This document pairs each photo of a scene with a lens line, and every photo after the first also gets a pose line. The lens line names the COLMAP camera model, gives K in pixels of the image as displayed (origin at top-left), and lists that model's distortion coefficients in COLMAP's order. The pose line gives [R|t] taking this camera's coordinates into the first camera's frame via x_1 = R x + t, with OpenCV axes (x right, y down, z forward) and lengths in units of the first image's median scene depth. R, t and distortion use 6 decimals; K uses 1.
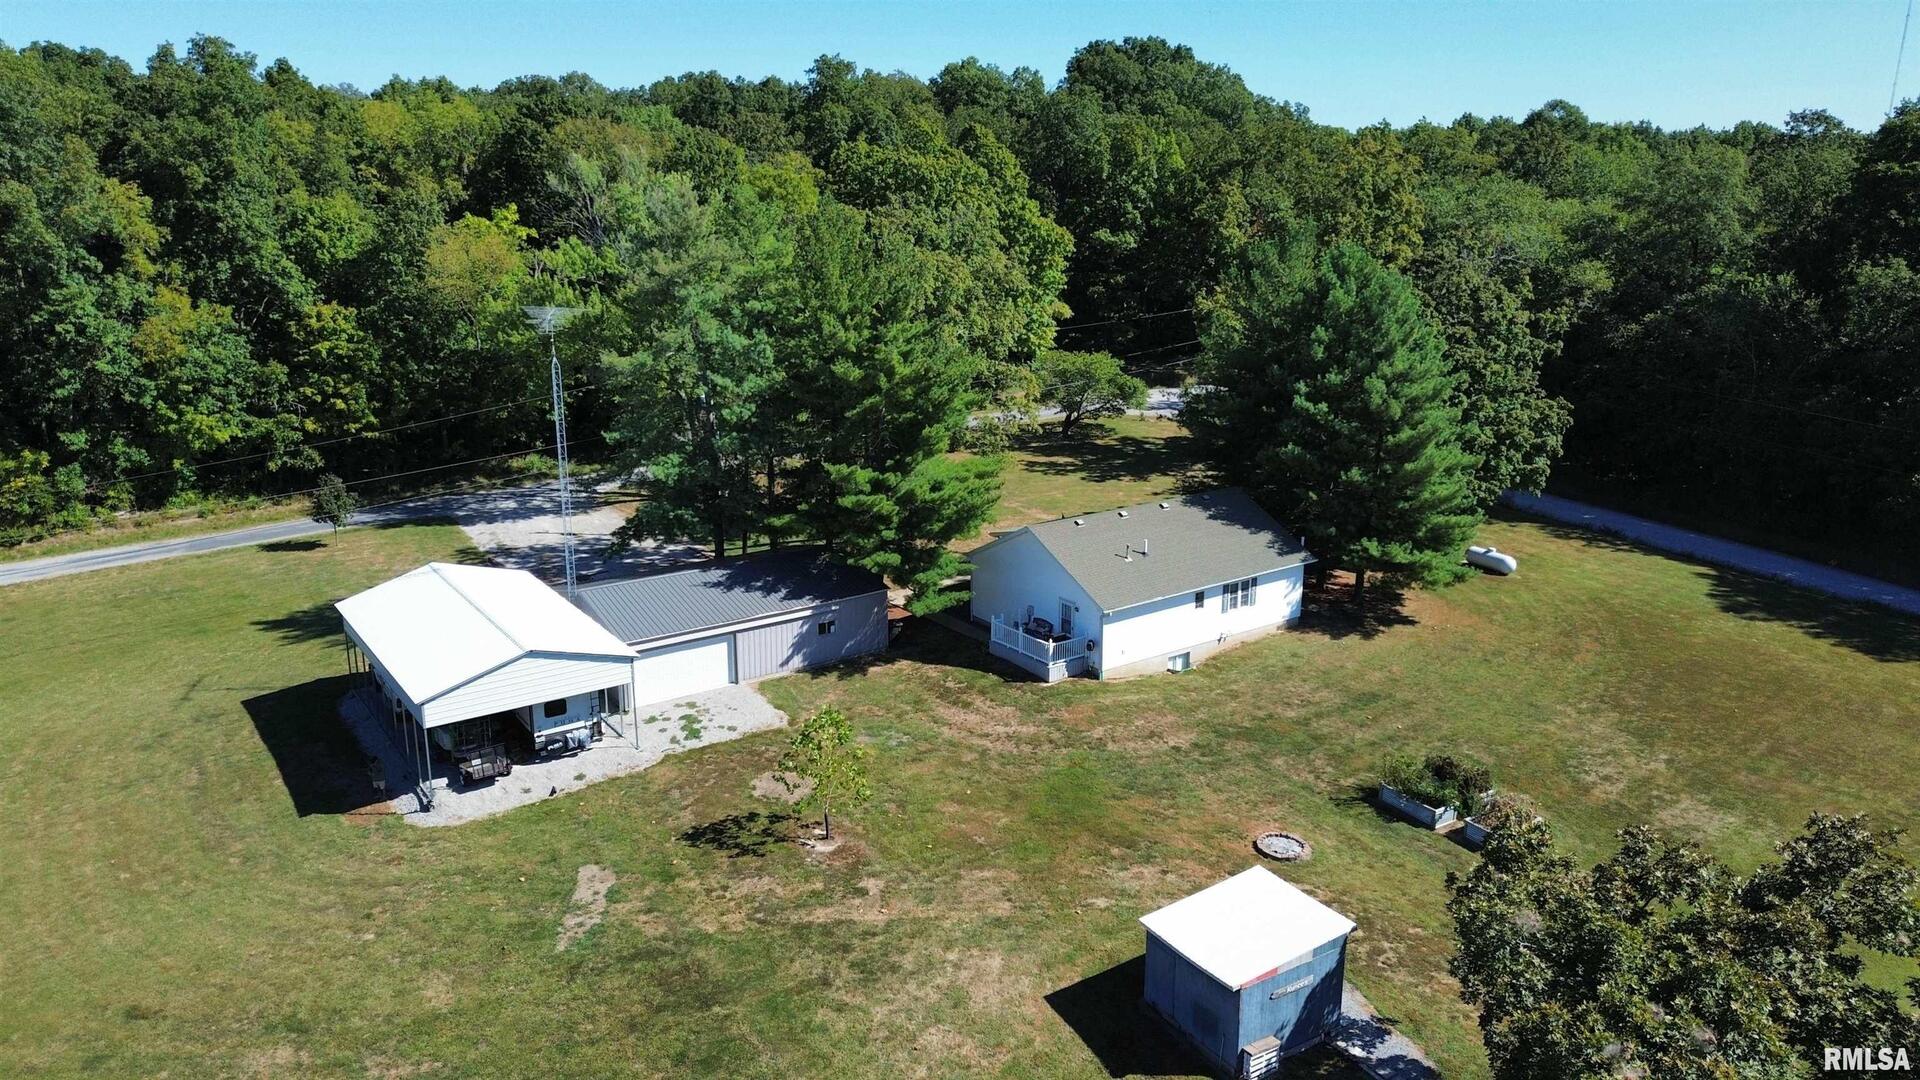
lens RADIAL K [[1360.6, 0, 967.4], [0, 1360.6, 547.2], [0, 0, 1]] dist [0.078733, -0.069278]
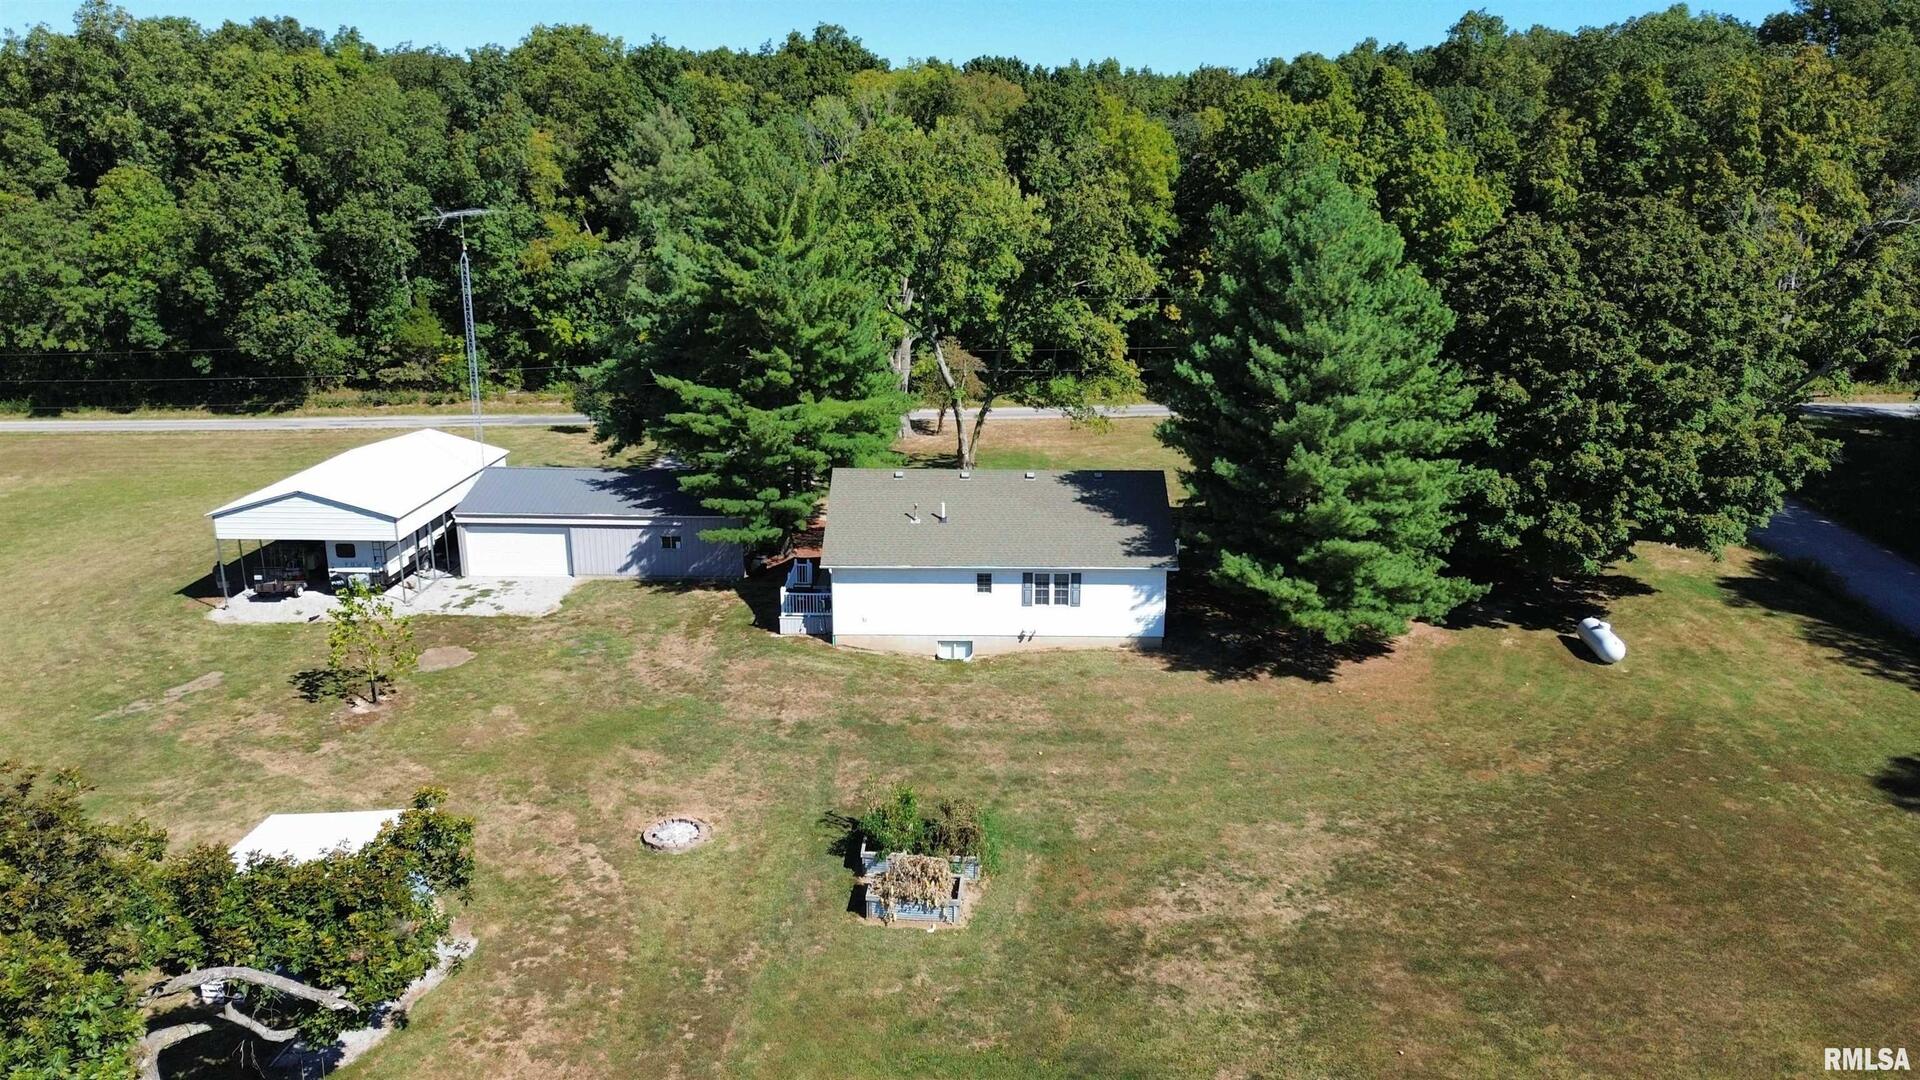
lens RADIAL K [[1363.7, 0, 968.0], [0, 1363.7, 536.7], [0, 0, 1]] dist [0.072248, -0.065728]
pose [[0.799830, 0.160070, -0.578489, 0.628005], [-0.164898, 0.985300, 0.044645, -0.024634], [0.577131, 0.059683, 0.814468, 0.299112]]
